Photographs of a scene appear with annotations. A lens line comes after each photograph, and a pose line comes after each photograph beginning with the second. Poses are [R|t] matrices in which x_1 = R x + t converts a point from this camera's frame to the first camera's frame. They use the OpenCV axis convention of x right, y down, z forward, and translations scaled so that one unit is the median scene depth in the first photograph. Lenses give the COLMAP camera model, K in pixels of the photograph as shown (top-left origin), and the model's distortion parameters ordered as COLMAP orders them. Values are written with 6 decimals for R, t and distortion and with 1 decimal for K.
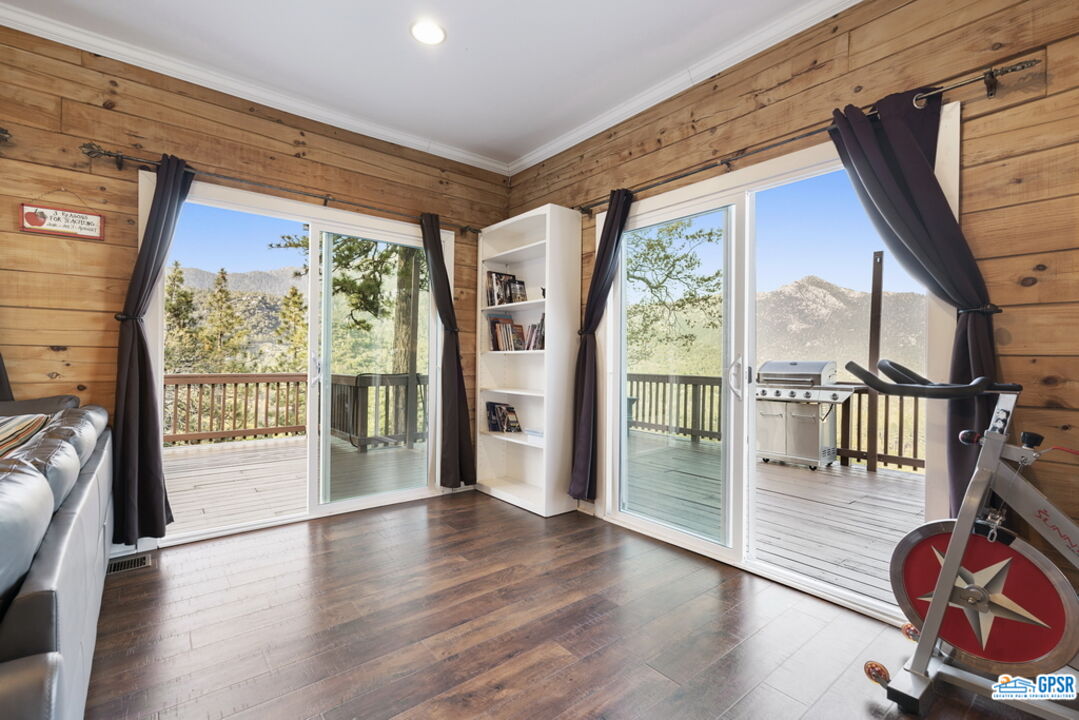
lens RADIAL K [[489.4, 0, 549.0], [0, 489.4, 357.7], [0, 0, 1]] dist [-0.000817, 0.003280]
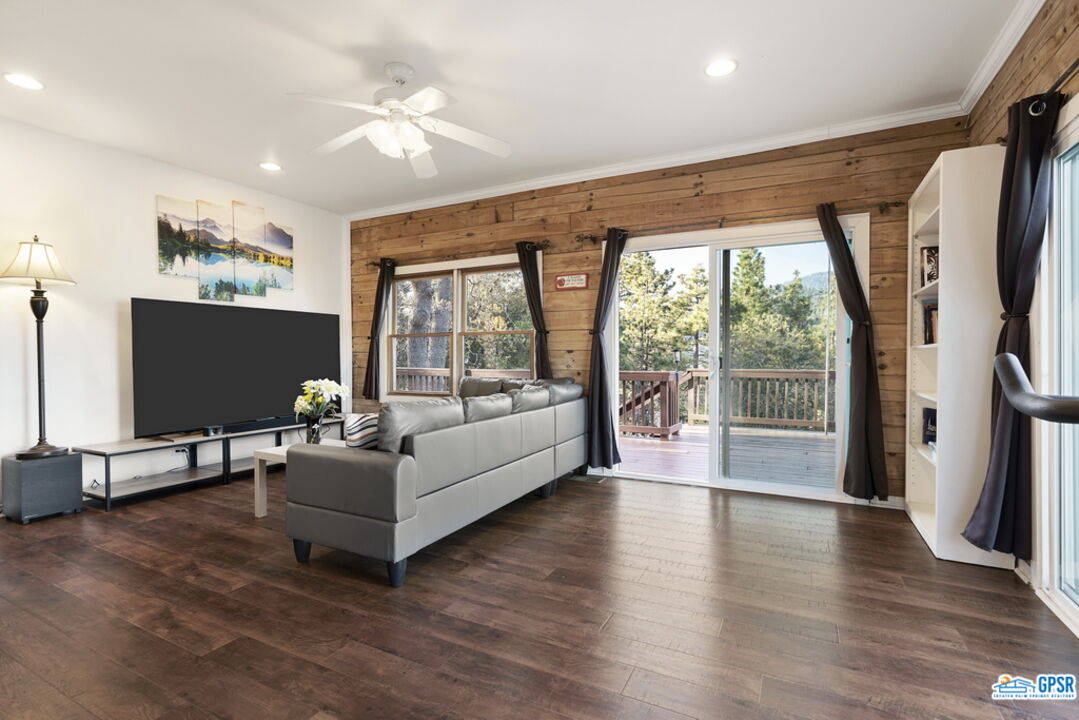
lens RADIAL K [[489.4, 0, 545.1], [0, 489.4, 359.1], [0, 0, 1]] dist [-0.000817, 0.003280]
pose [[0.421991, -0.002194, -0.906598, 0.449474], [0.007794, 0.999969, 0.001208, 0.004378], [0.906567, -0.007576, 0.421995, 0.110020]]
